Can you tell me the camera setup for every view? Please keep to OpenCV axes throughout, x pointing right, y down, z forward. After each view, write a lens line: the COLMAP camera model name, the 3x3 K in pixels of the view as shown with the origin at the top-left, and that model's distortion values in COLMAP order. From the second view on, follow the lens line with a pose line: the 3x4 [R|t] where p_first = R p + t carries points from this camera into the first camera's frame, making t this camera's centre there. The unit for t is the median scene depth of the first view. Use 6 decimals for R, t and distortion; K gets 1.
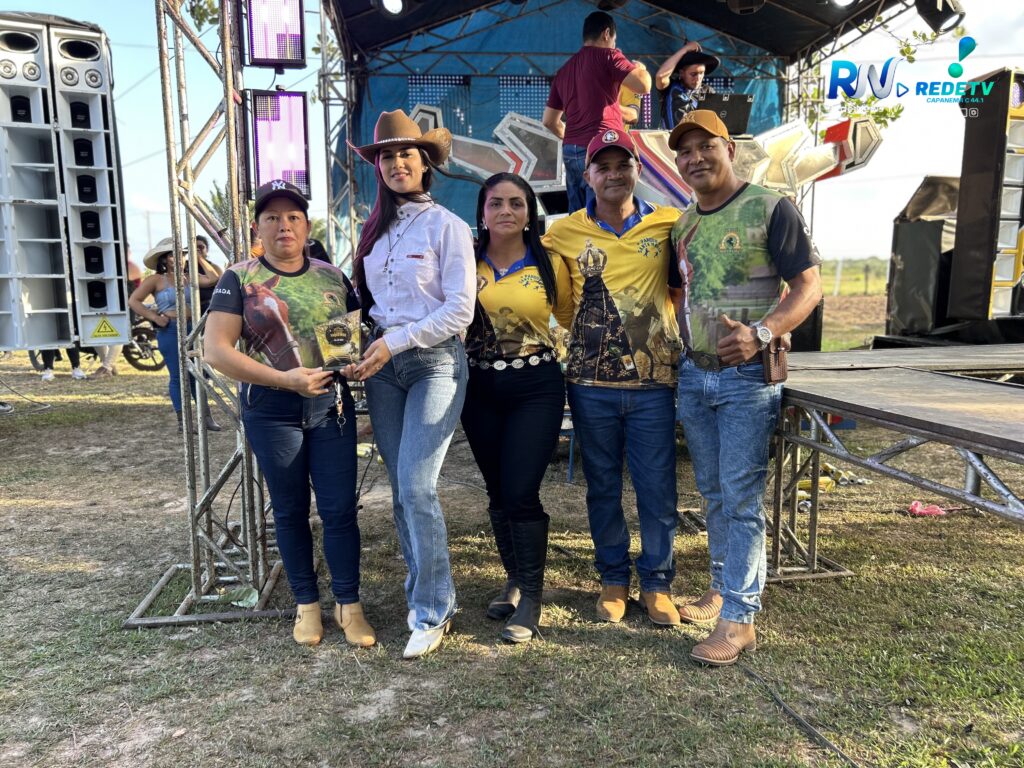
lens RADIAL K [[776.9, 0, 509.3], [0, 776.9, 383.9], [0, 0, 1]] dist [0.042005, -0.044817]
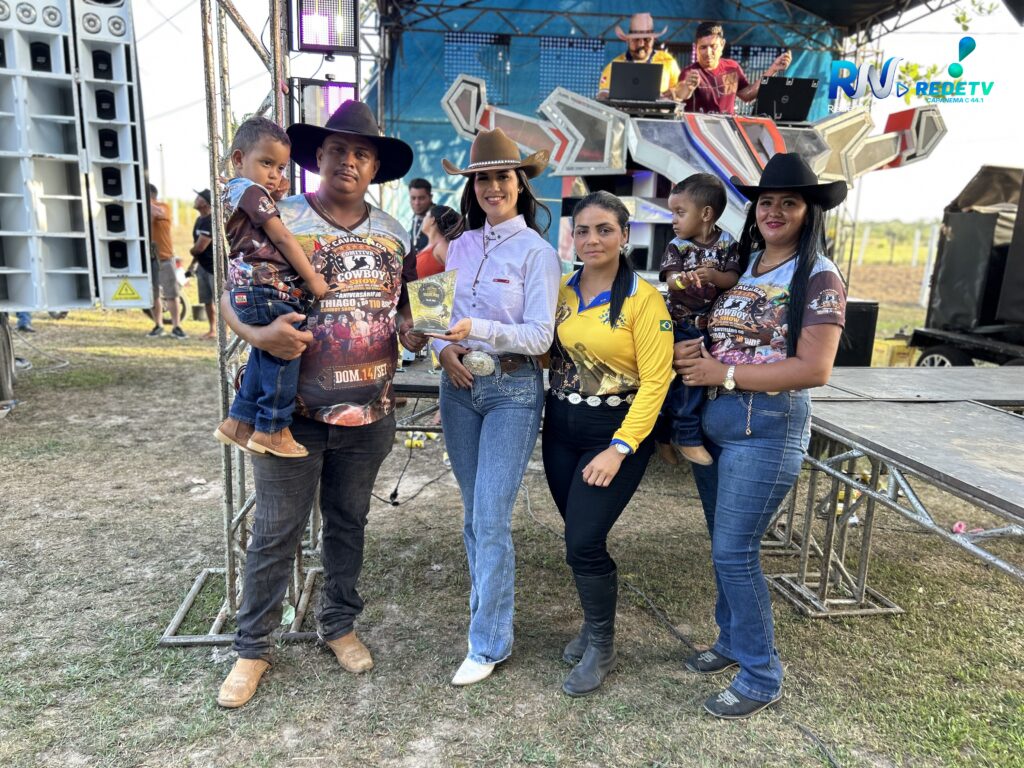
lens RADIAL K [[776.9, 0, 514.9], [0, 776.9, 391.7], [0, 0, 1]] dist [0.042005, -0.044817]
pose [[0.998985, 0.044950, -0.002853, -0.031830], [-0.044603, 0.996110, 0.075995, -0.050663], [0.006258, -0.075790, 0.997104, 0.029799]]
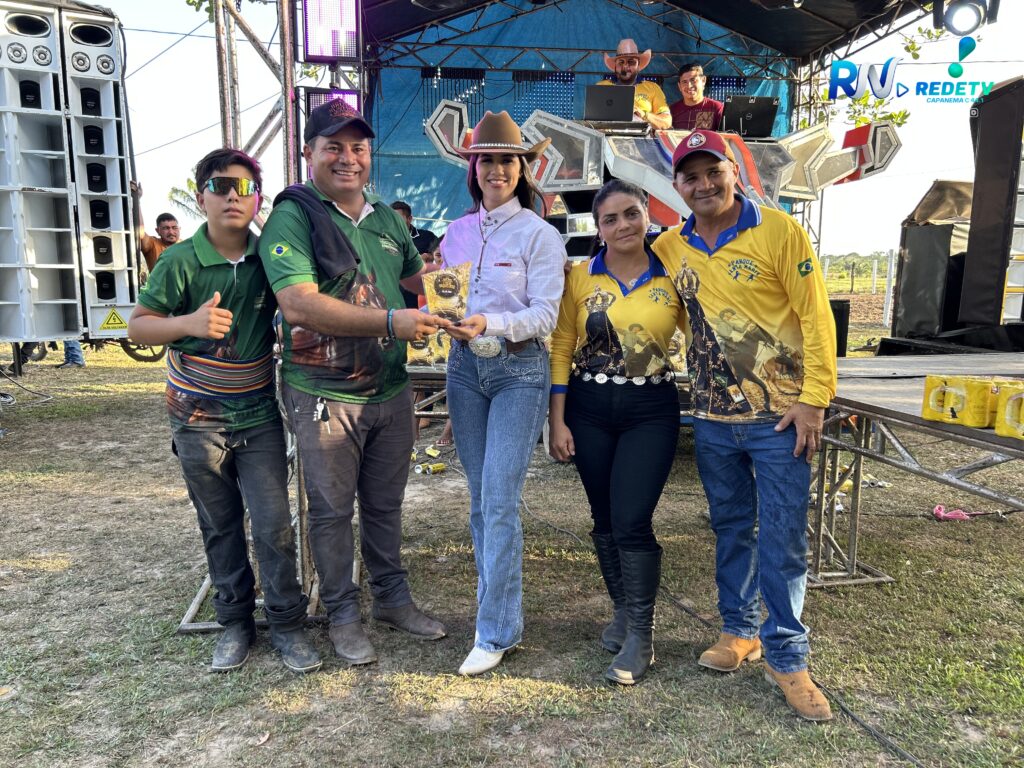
lens RADIAL K [[776.9, 0, 514.2], [0, 776.9, 385.4], [0, 0, 1]] dist [0.042005, -0.044817]
pose [[0.999492, 0.011899, 0.029553, -0.052130], [-0.012281, 0.999843, 0.012799, -0.009710], [-0.029396, -0.013156, 0.999481, 0.002892]]
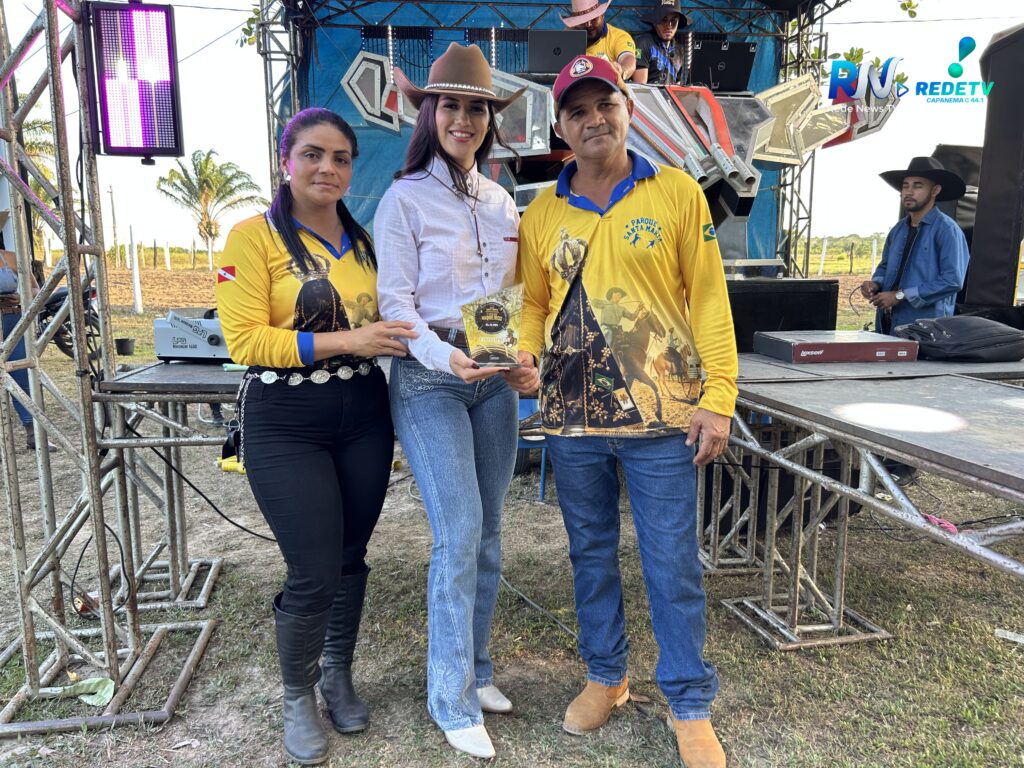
lens RADIAL K [[776.9, 0, 514.4], [0, 776.9, 389.9], [0, 0, 1]] dist [0.042005, -0.044817]
pose [[0.999581, -0.003826, 0.028705, 0.022654], [0.002826, 0.999390, 0.034795, -0.022291], [-0.028821, -0.034699, 0.998982, 0.140055]]
